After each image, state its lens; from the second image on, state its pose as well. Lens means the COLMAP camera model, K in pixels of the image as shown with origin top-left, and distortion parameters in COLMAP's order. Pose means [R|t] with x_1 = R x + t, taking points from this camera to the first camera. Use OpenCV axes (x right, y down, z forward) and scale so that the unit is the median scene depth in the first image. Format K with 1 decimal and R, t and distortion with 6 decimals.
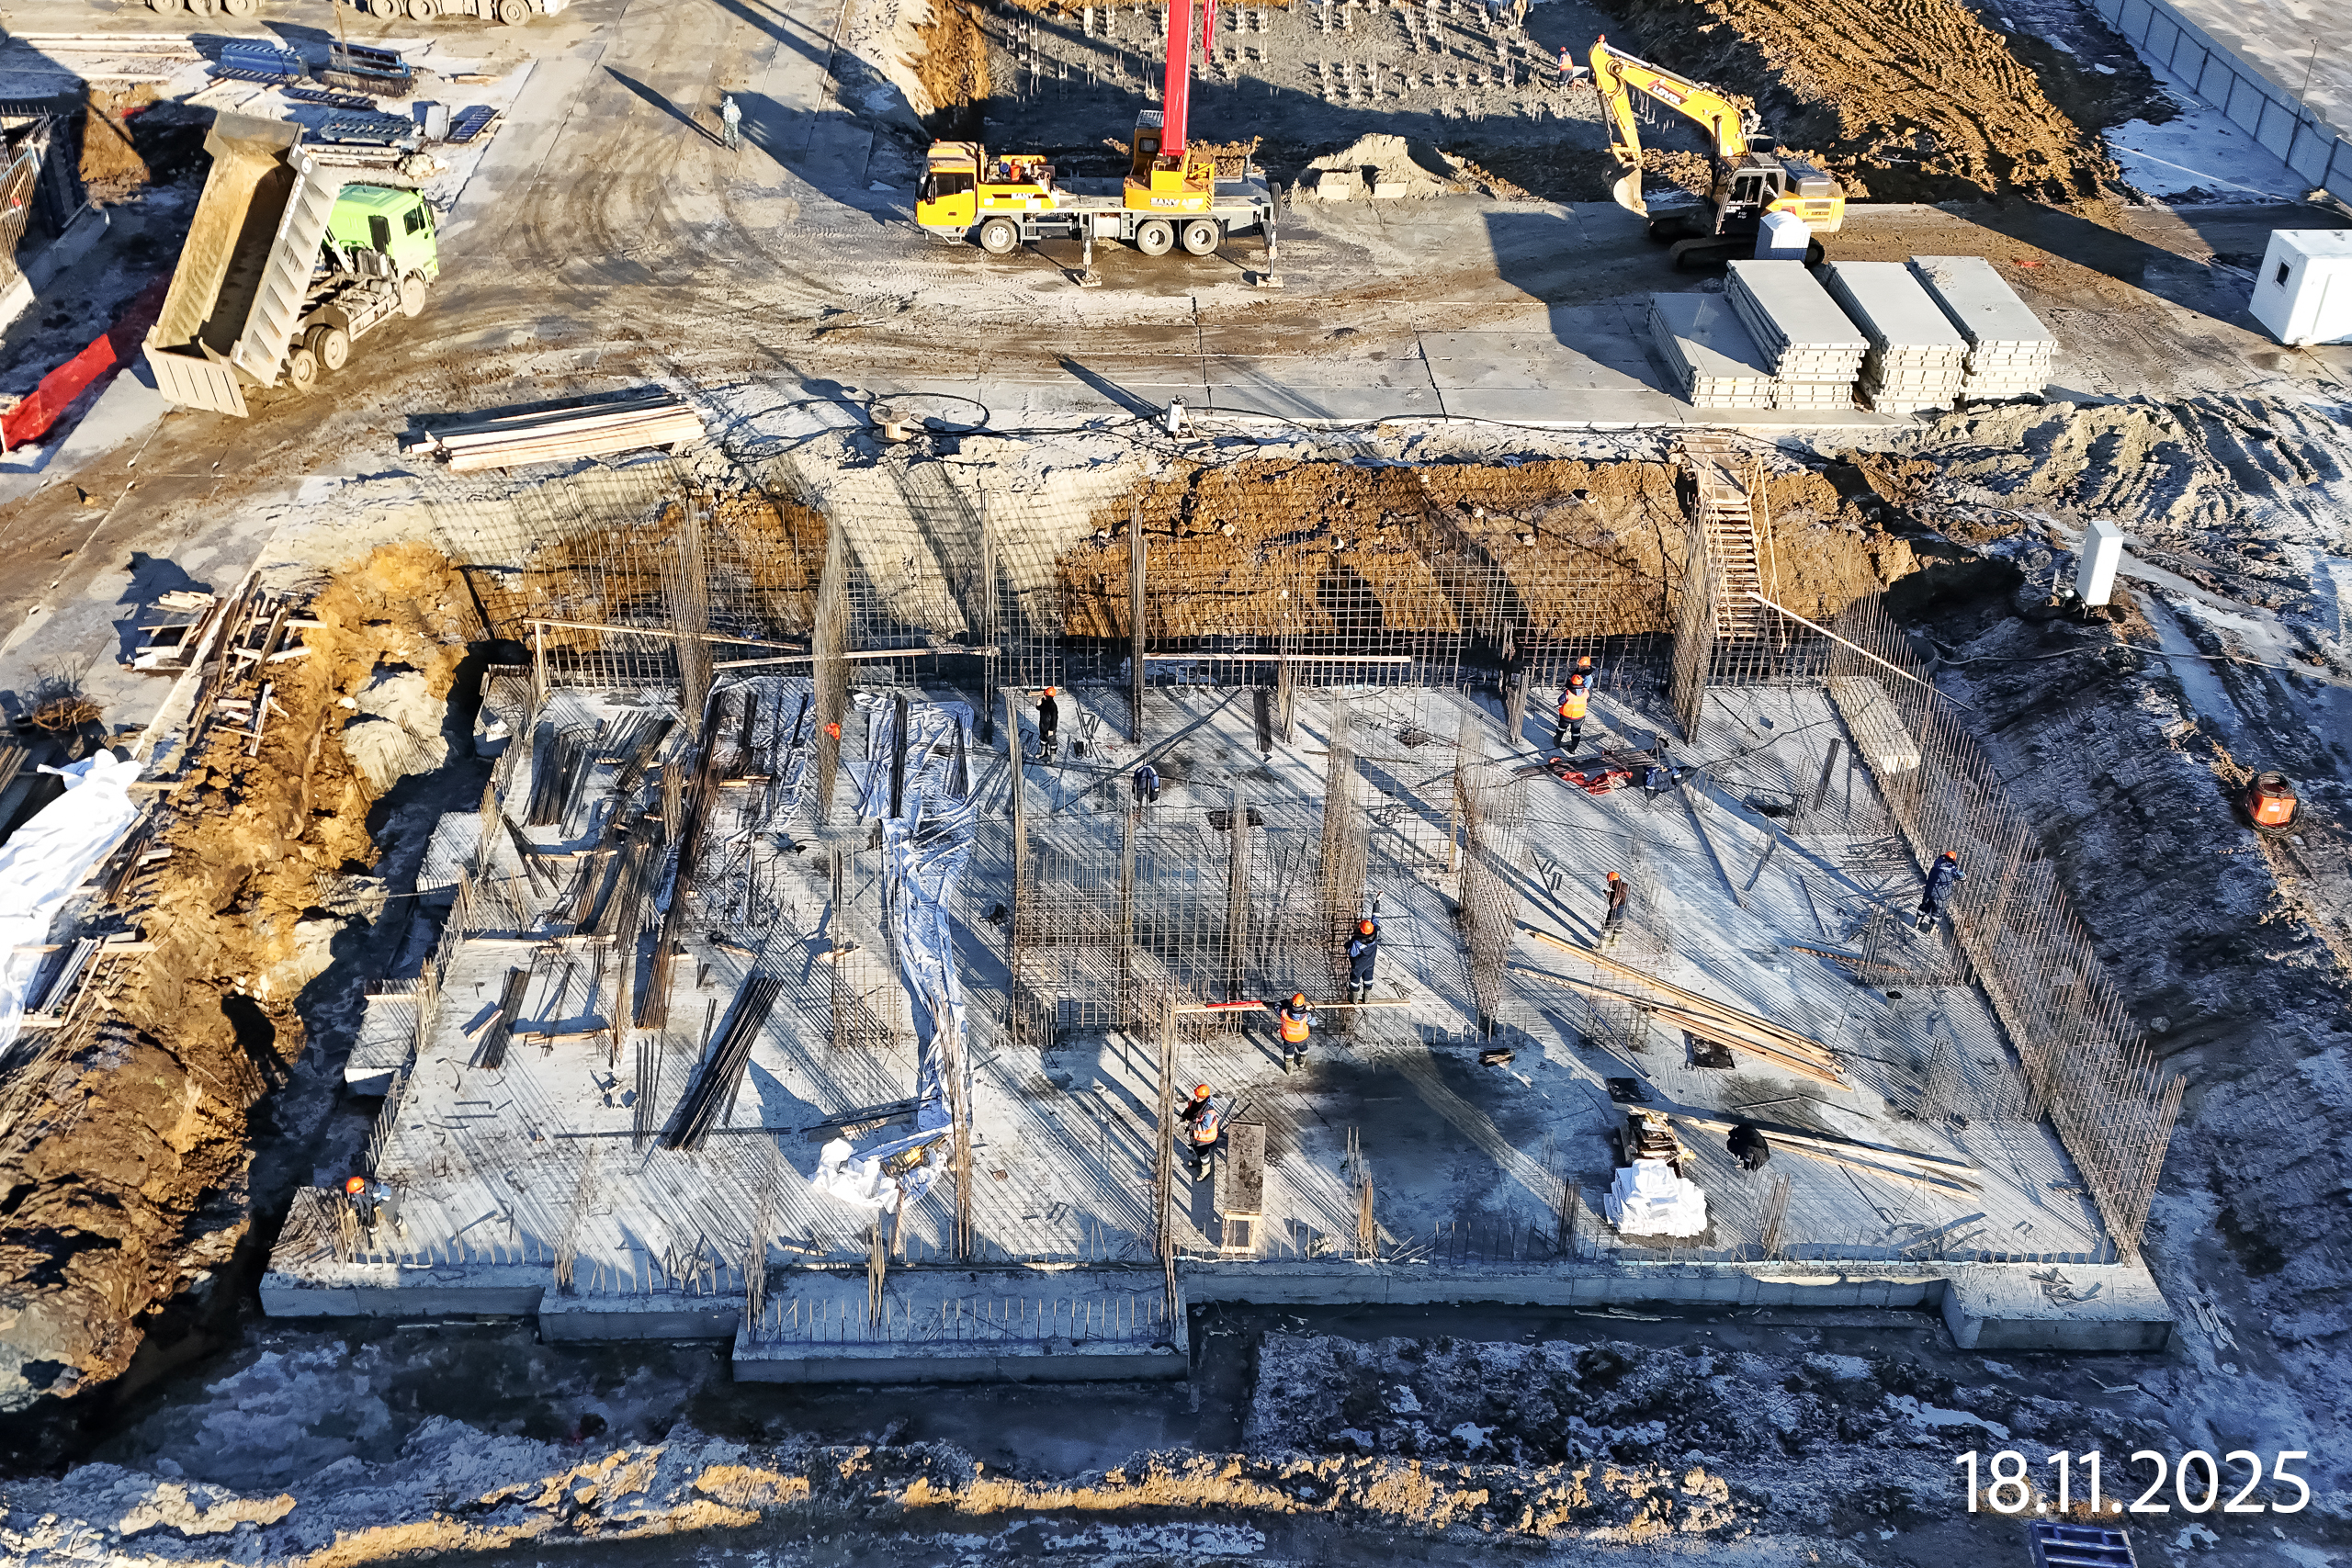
lens RADIAL K [[2357.5, 0, 1141.4], [0, 2357.5, 784.2], [0, 0, 1]] dist [0.135096, -0.270755]
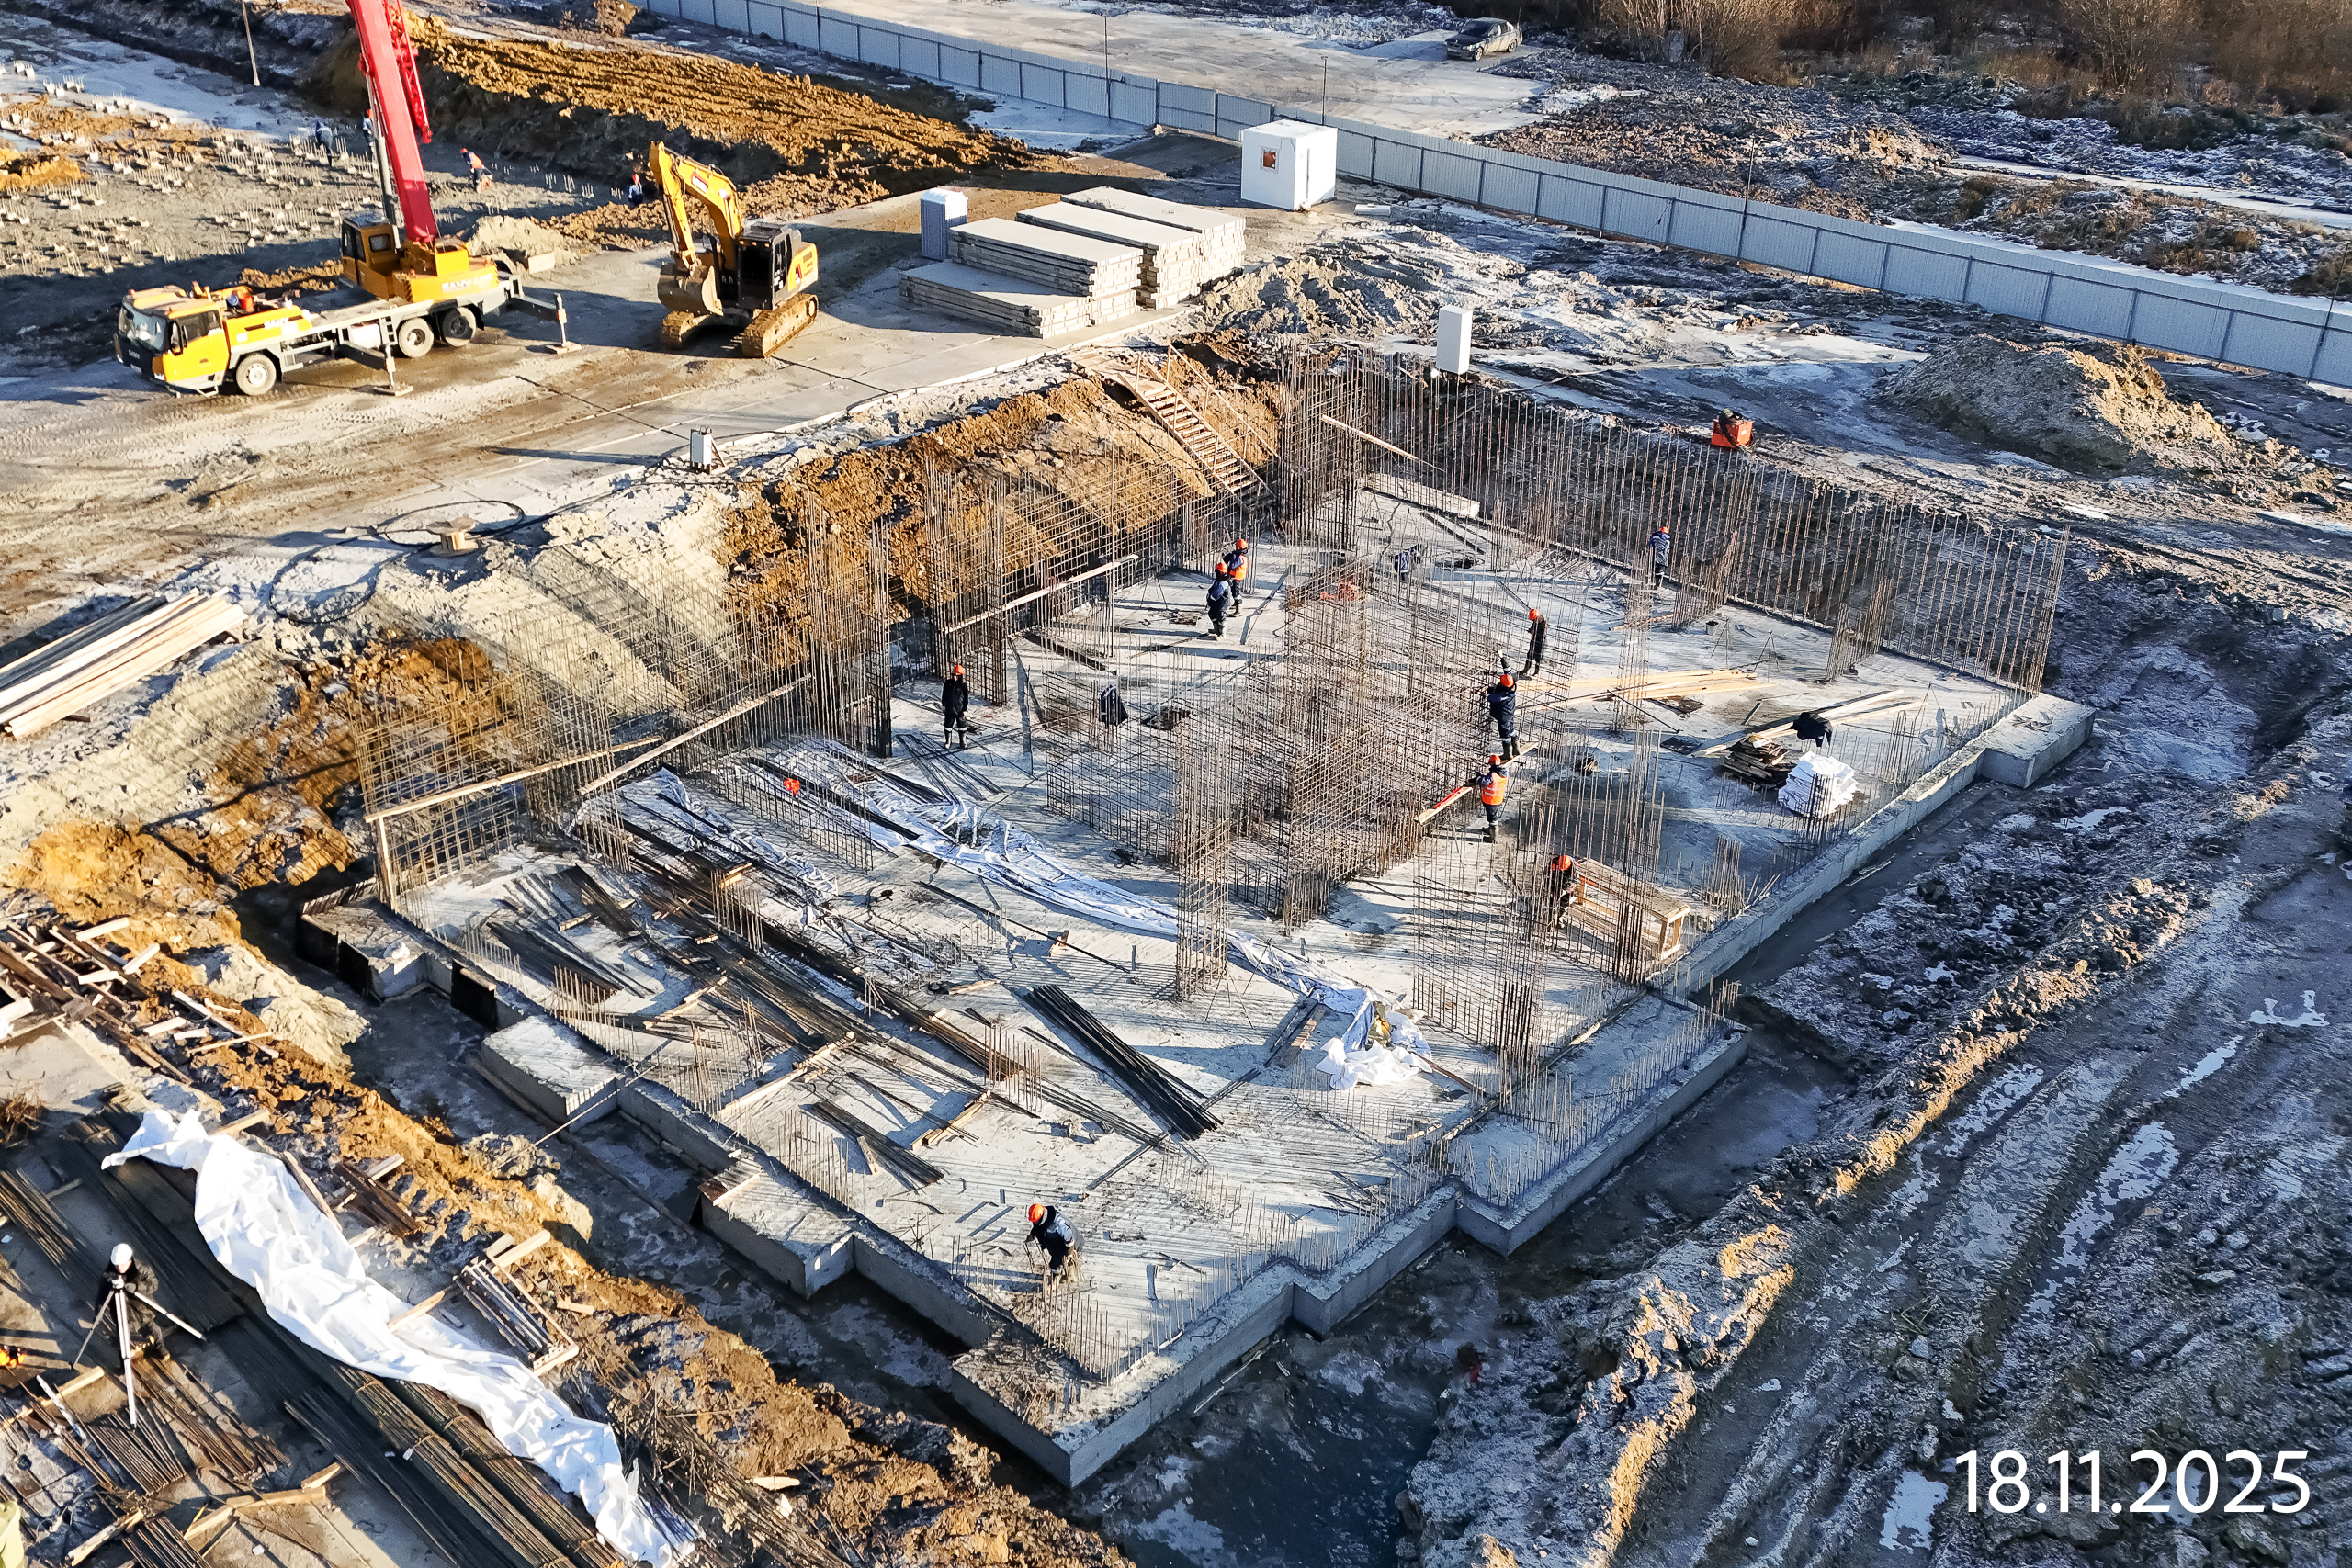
lens RADIAL K [[2192.2, 0, 1176.0], [0, 2192.2, 784.0], [0, 0, 1]] dist [0.120068, -0.190044]
pose [[0.696606, -0.355747, 0.623044, -0.519859], [0.397640, 0.914268, 0.077442, -0.028980], [-0.597178, 0.193801, 0.778344, 0.249313]]
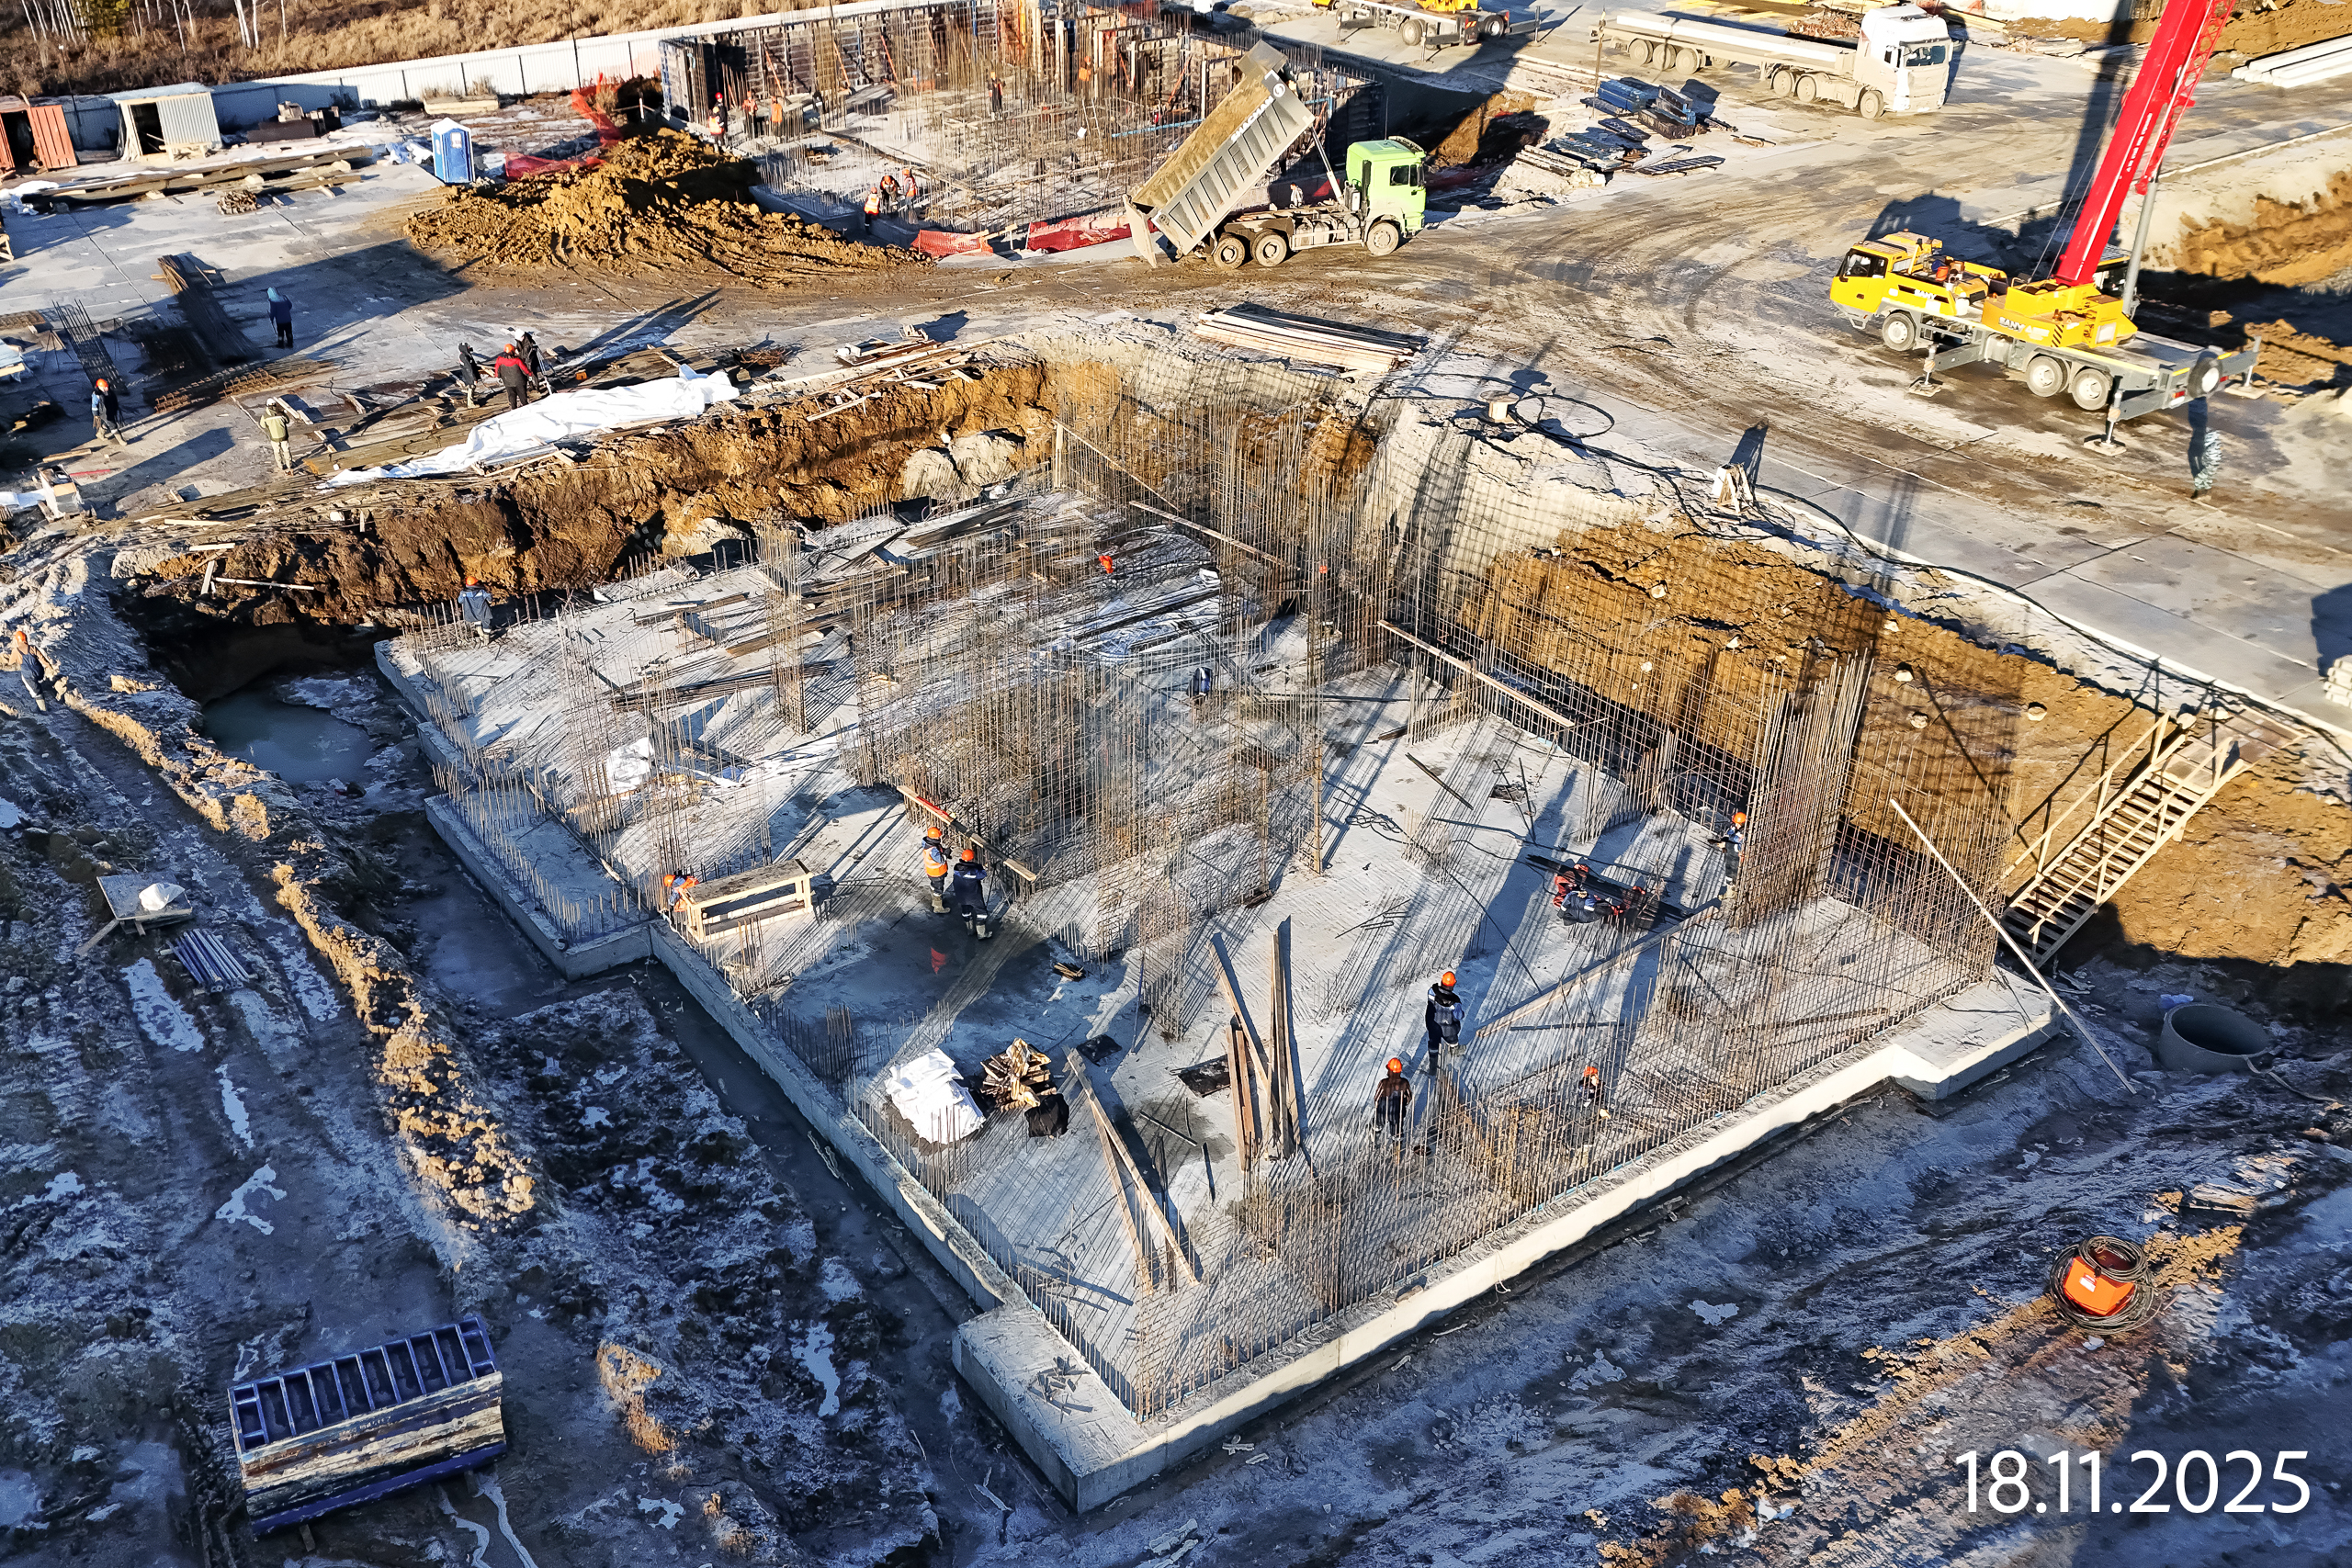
lens RADIAL K [[2192.2, 0, 1176.0], [0, 2192.2, 784.0], [0, 0, 1]] dist [0.120068, -0.190044]
pose [[0.565144, 0.388518, -0.727781, 0.662551], [-0.441694, 0.887575, 0.130833, -0.076916], [0.696791, 0.247517, 0.673214, 0.319400]]
